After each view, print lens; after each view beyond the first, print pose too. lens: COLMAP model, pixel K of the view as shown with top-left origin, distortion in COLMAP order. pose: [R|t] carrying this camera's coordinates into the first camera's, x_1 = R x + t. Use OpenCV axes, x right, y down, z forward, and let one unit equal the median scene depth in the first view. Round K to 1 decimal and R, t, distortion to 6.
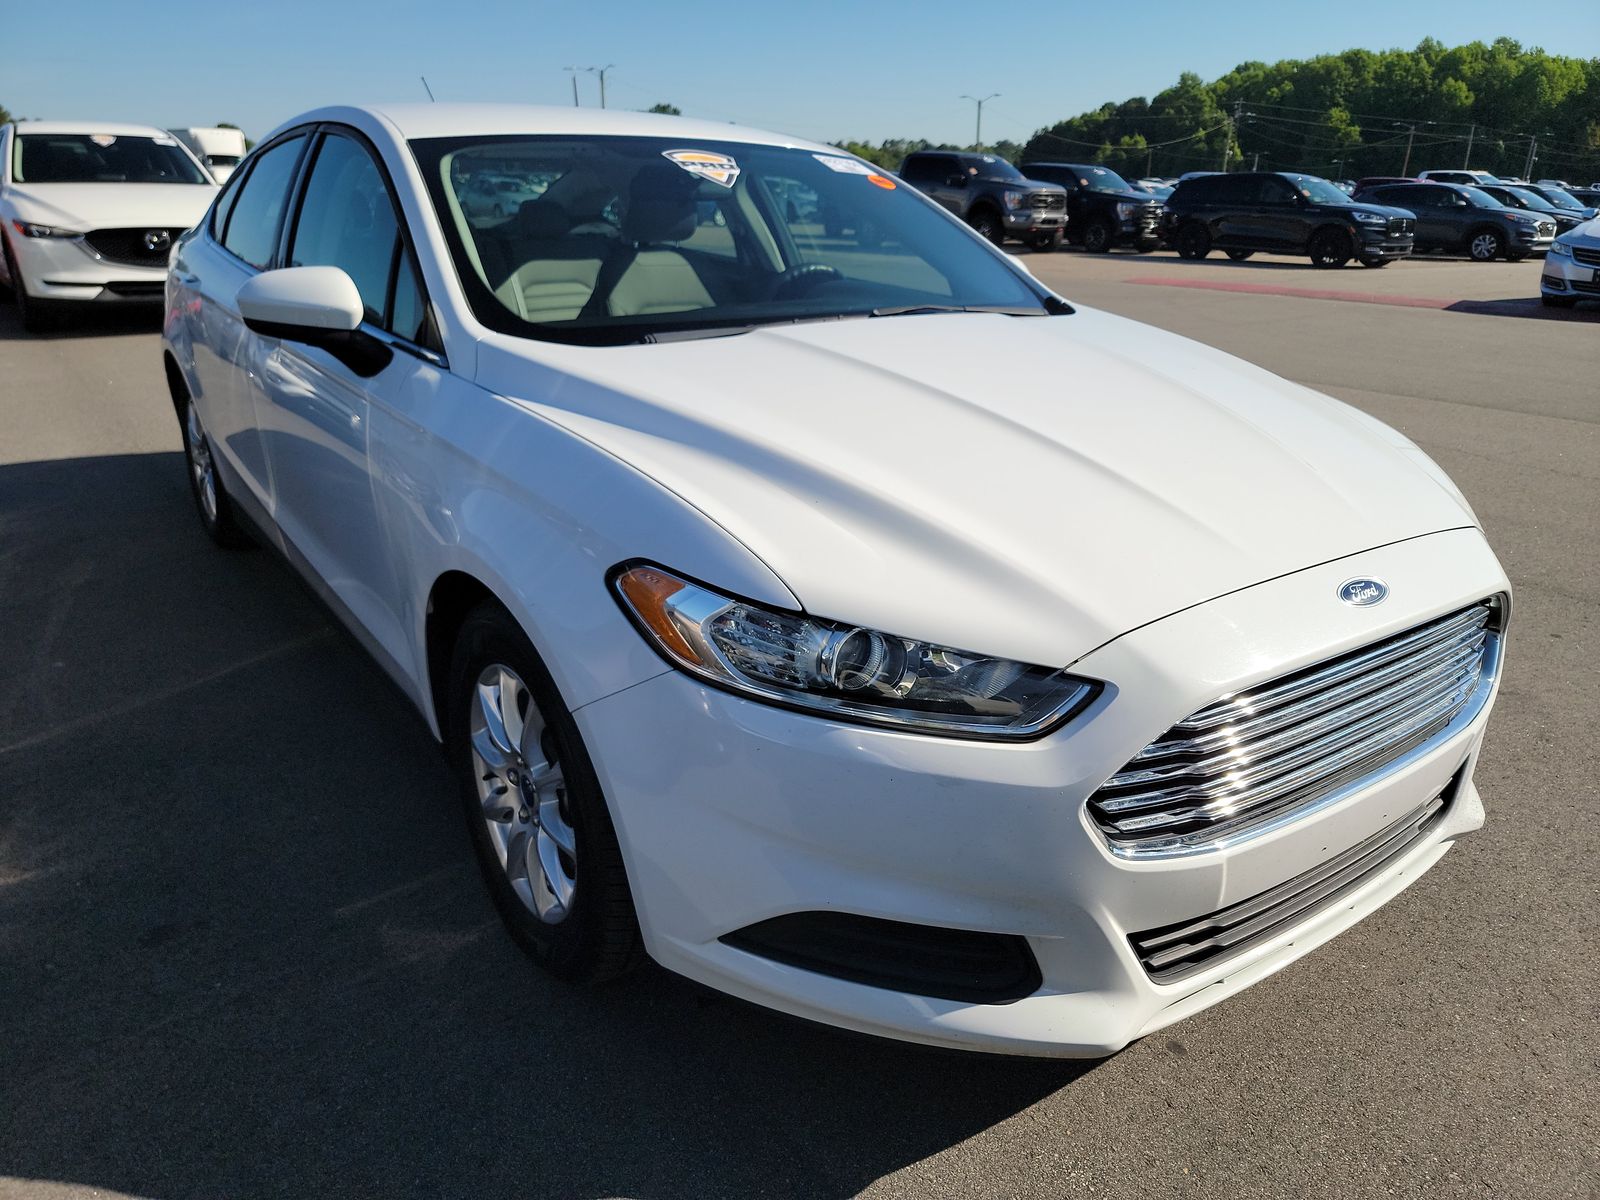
lens RADIAL K [[1119.8, 0, 802.4], [0, 1119.8, 603.7], [0, 0, 1]] dist [0.068706, -0.045945]
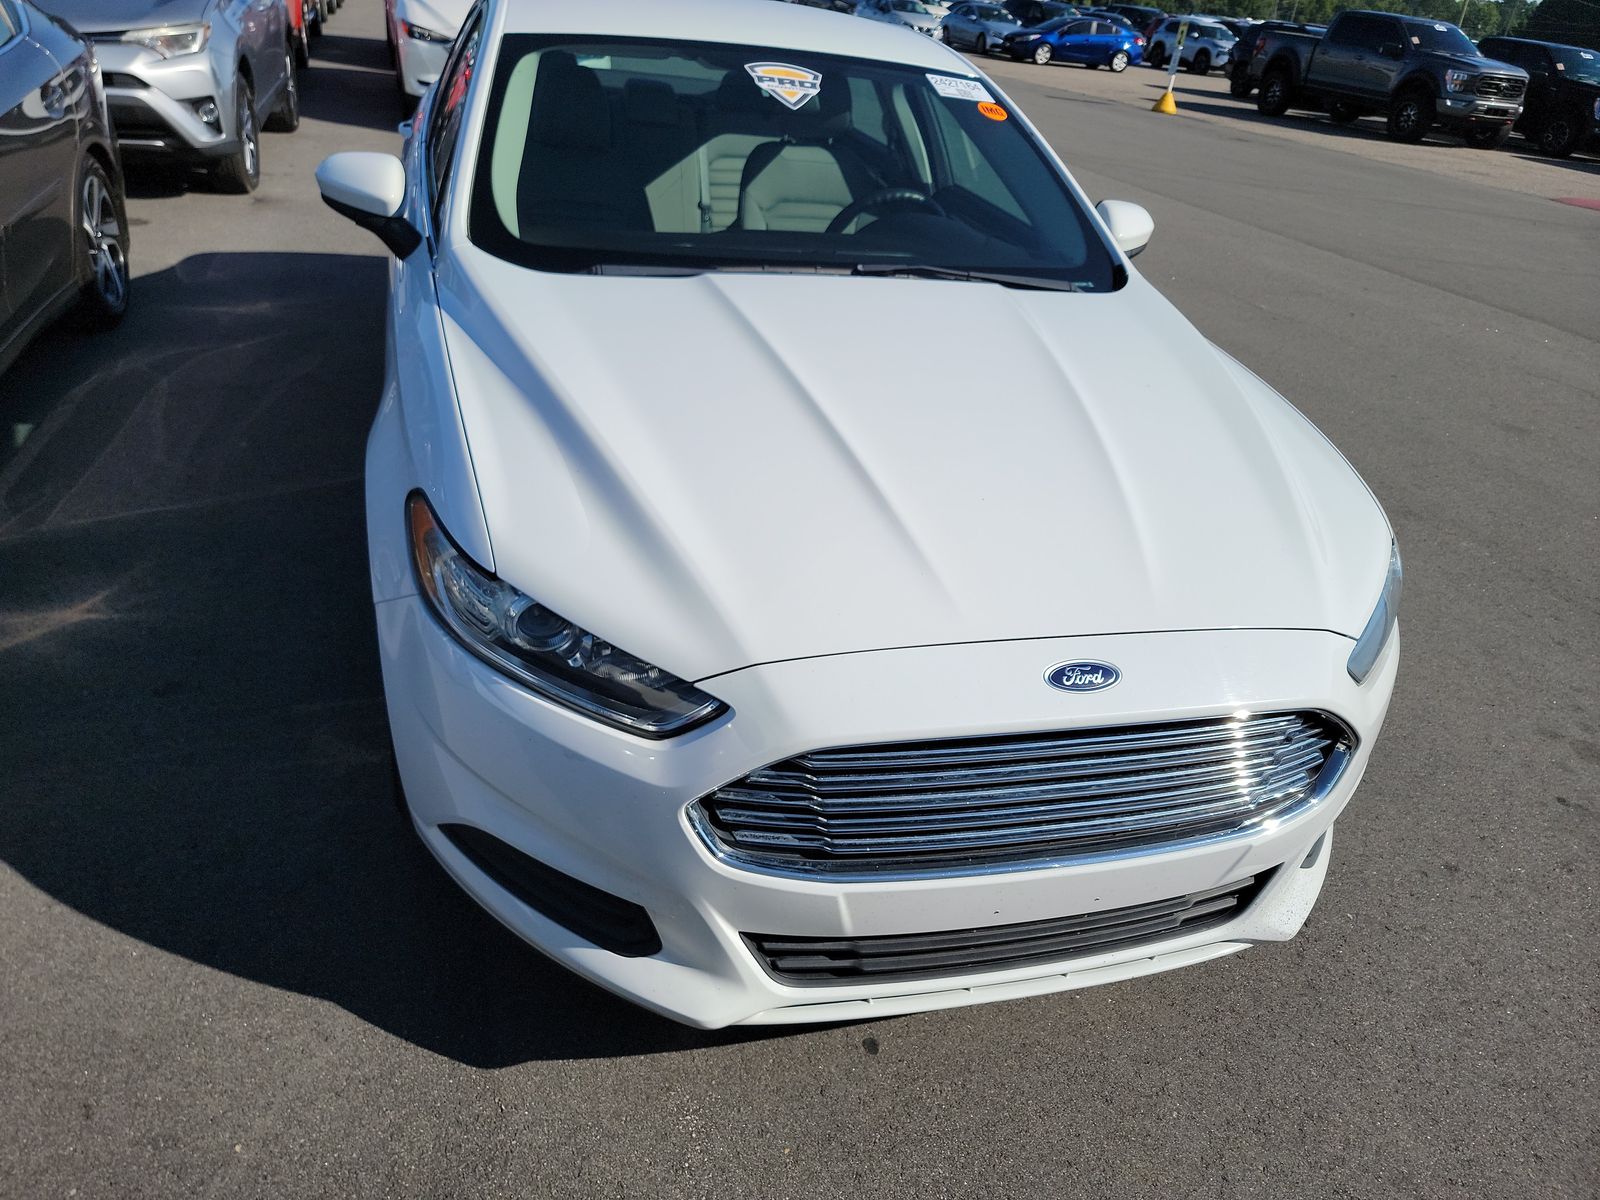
lens RADIAL K [[1119.8, 0, 762.5], [0, 1119.8, 588.1], [0, 0, 1]] dist [0.068706, -0.045945]
pose [[0.935169, 0.229071, -0.270159, 0.270437], [-0.197014, 0.970250, 0.140712, -0.092428], [0.294355, -0.078365, 0.952478, 0.008001]]
